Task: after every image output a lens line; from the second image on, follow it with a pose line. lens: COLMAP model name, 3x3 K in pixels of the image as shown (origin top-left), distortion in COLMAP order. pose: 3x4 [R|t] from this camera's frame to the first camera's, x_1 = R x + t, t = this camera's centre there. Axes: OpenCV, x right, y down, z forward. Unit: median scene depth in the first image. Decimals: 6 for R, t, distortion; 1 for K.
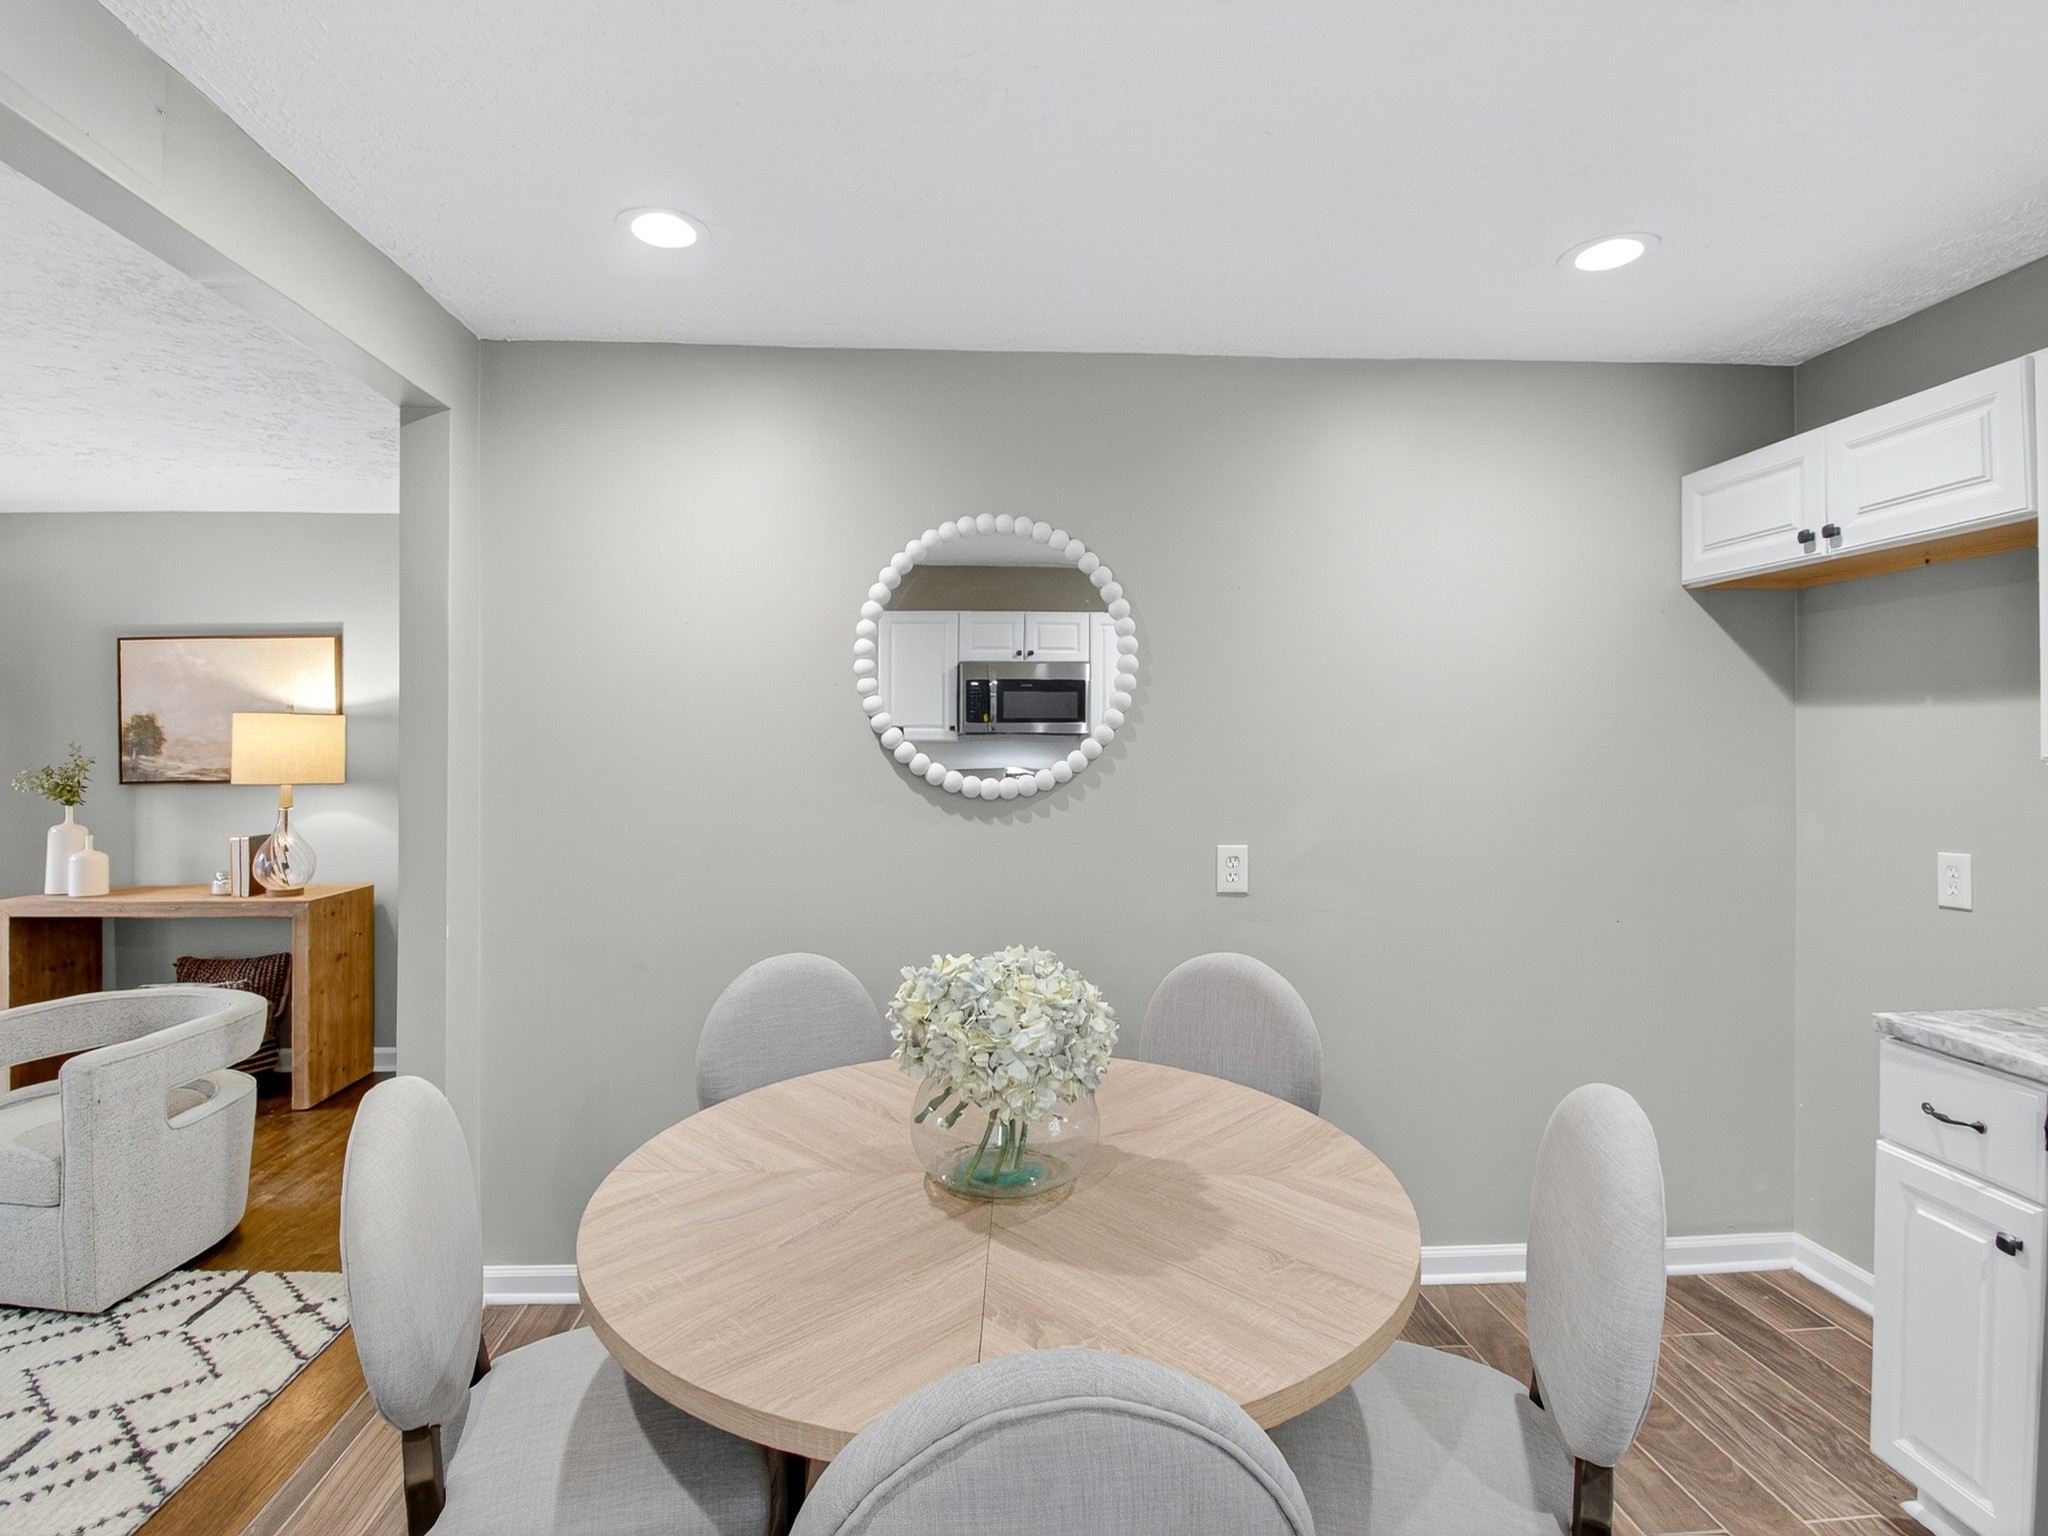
lens RADIAL K [[1038.4, 0, 1001.7], [0, 1038.4, 742.3], [0, 0, 1]] dist [0.011217, -0.019477]
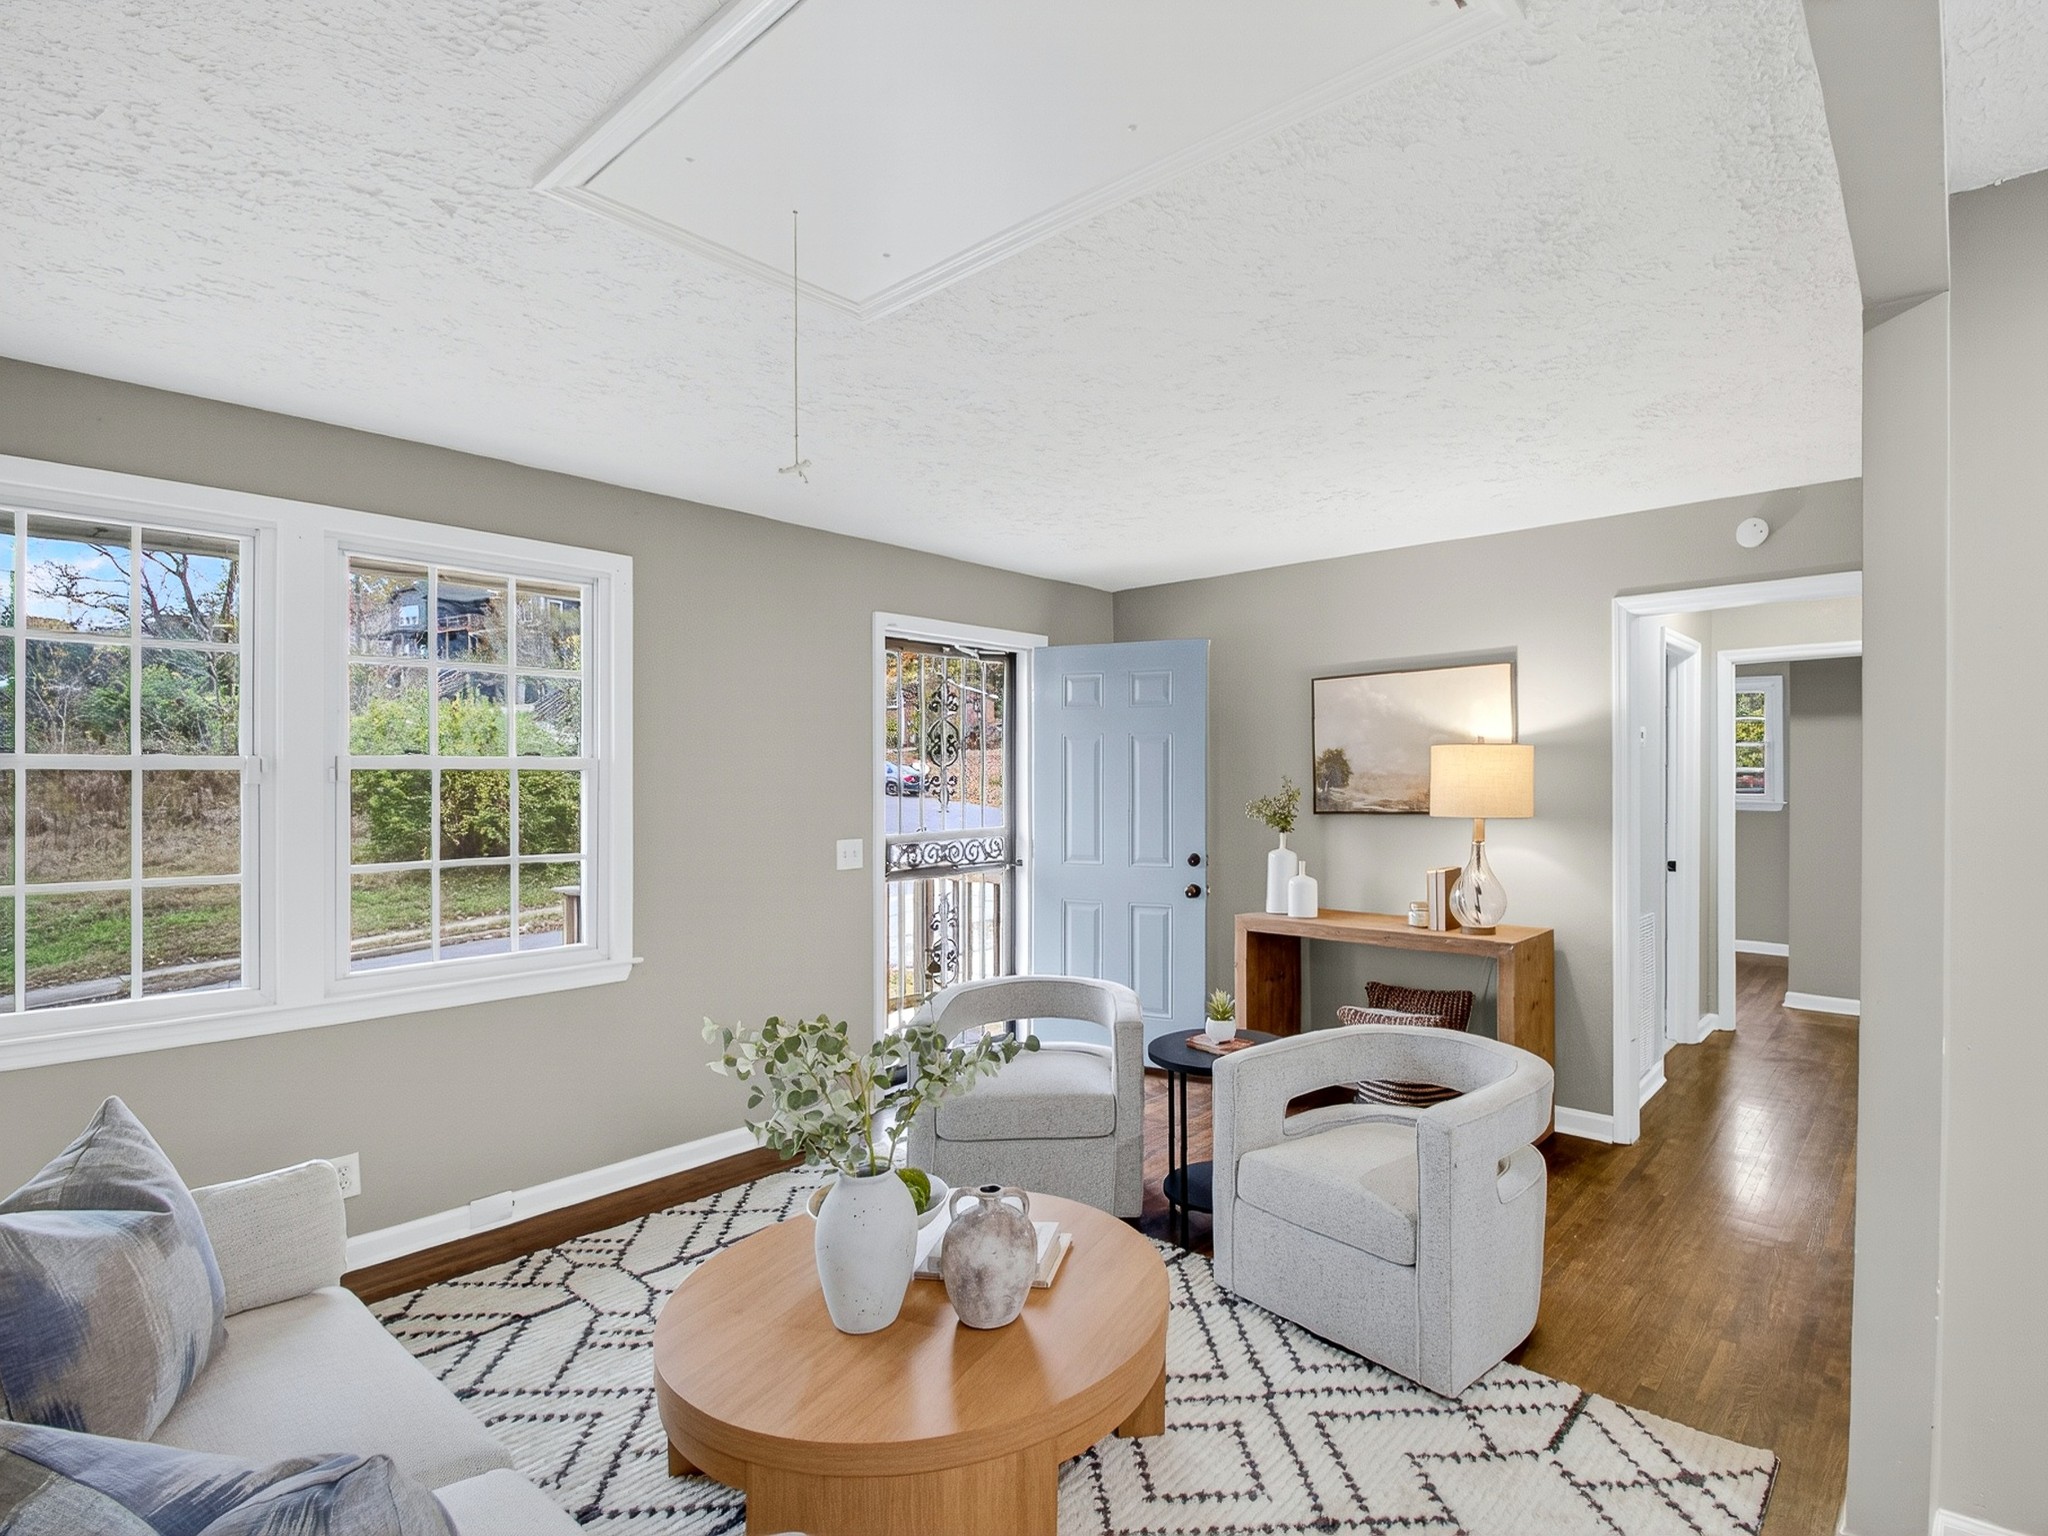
lens RADIAL K [[1038.4, 0, 1152.8], [0, 1038.4, 787.1], [0, 0, 1]] dist [0.011217, -0.019477]
pose [[0.750935, 0.003929, -0.660364, -0.415174], [0.001669, 0.999968, 0.007847, 0.005744], [0.660374, -0.006995, 0.750905, 0.119422]]
